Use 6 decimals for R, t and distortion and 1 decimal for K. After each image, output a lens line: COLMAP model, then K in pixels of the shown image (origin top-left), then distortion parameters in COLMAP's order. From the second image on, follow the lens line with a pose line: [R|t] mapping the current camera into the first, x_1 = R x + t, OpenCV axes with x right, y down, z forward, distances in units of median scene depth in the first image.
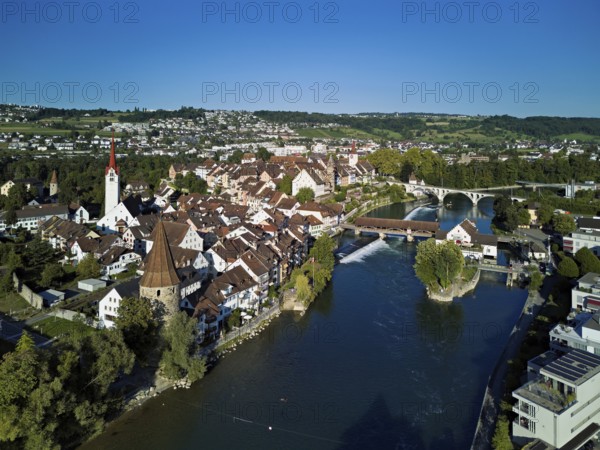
lens RADIAL K [[448.3, 0, 297.2], [0, 448.3, 149.5], [0, 0, 1]] dist [0.033458, -0.031929]
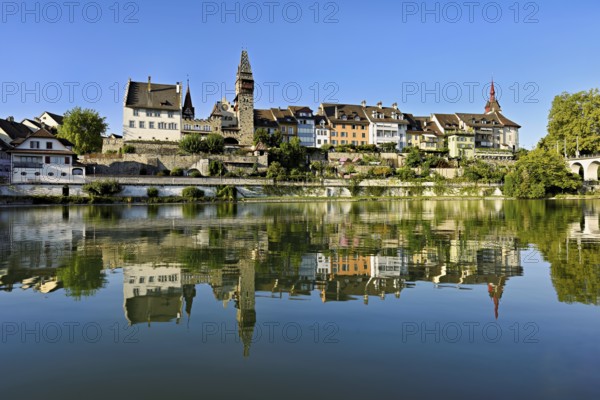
lens RADIAL K [[411.7, 0, 303.4], [0, 411.7, 199.0], [0, 0, 1]] dist [0.017493, -0.010032]
pose [[0.750023, -0.007456, -0.661370, 0.306553], [-0.007507, 0.999776, -0.019785, 0.128767], [0.661369, 0.019804, 0.749799, 0.672920]]
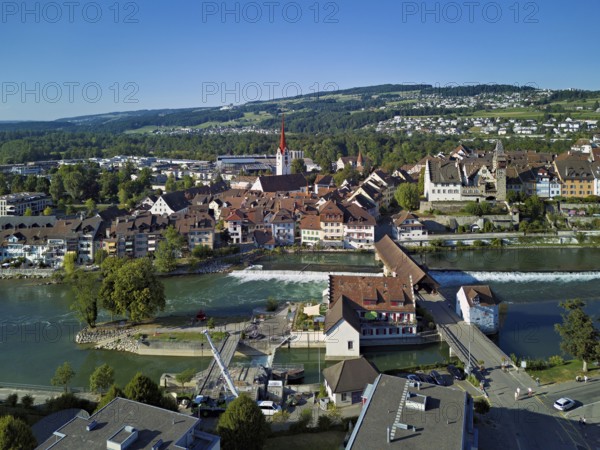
lens RADIAL K [[450.4, 0, 299.1], [0, 450.4, 141.6], [0, 0, 1]] dist [0.035289, -0.014518]
pose [[0.399417, 0.019928, -0.916553, 0.472649], [-0.005148, 0.999797, 0.019495, 0.002334], [0.916755, -0.003068, 0.399439, 0.434266]]
